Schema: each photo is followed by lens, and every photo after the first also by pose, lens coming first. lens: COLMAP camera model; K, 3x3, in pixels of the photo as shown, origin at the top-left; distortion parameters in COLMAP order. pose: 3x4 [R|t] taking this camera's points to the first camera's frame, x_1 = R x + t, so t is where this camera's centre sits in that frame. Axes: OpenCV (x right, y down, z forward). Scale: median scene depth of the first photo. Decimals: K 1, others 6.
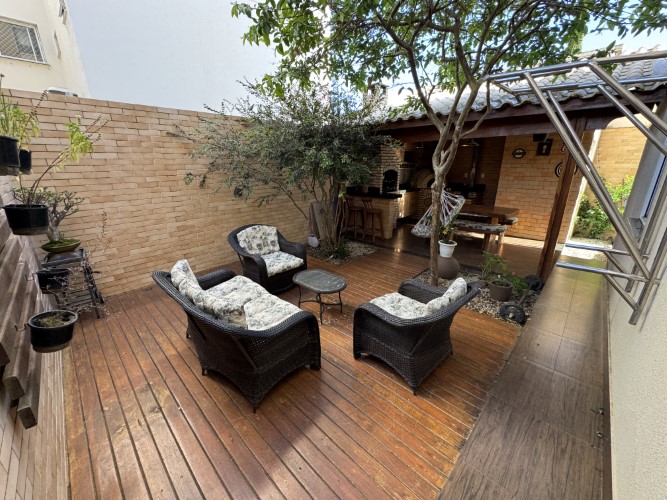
lens RADIAL K [[266.7, 0, 332.7], [0, 266.7, 247.2], [0, 0, 1]] dist [-0.004775, 0.000296]
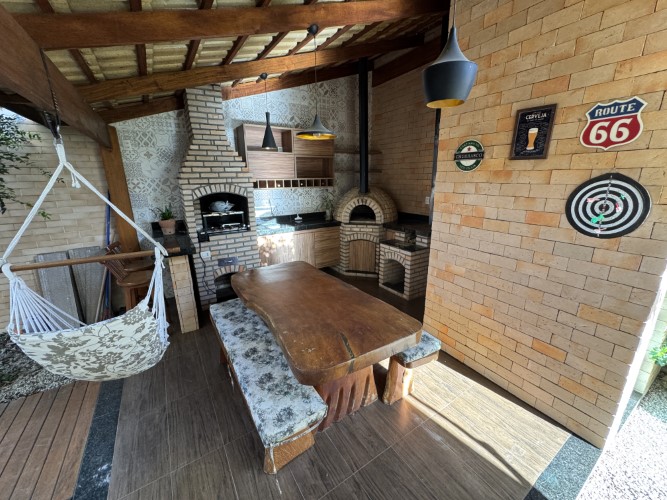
lens RADIAL K [[266.7, 0, 331.2], [0, 266.7, 249.4], [0, 0, 1]] dist [-0.004775, 0.000296]
pose [[0.973011, 0.056994, -0.223611, 0.605765], [-0.063798, 0.997691, -0.023313, -0.202714], [0.221765, 0.036950, 0.974400, 0.606231]]
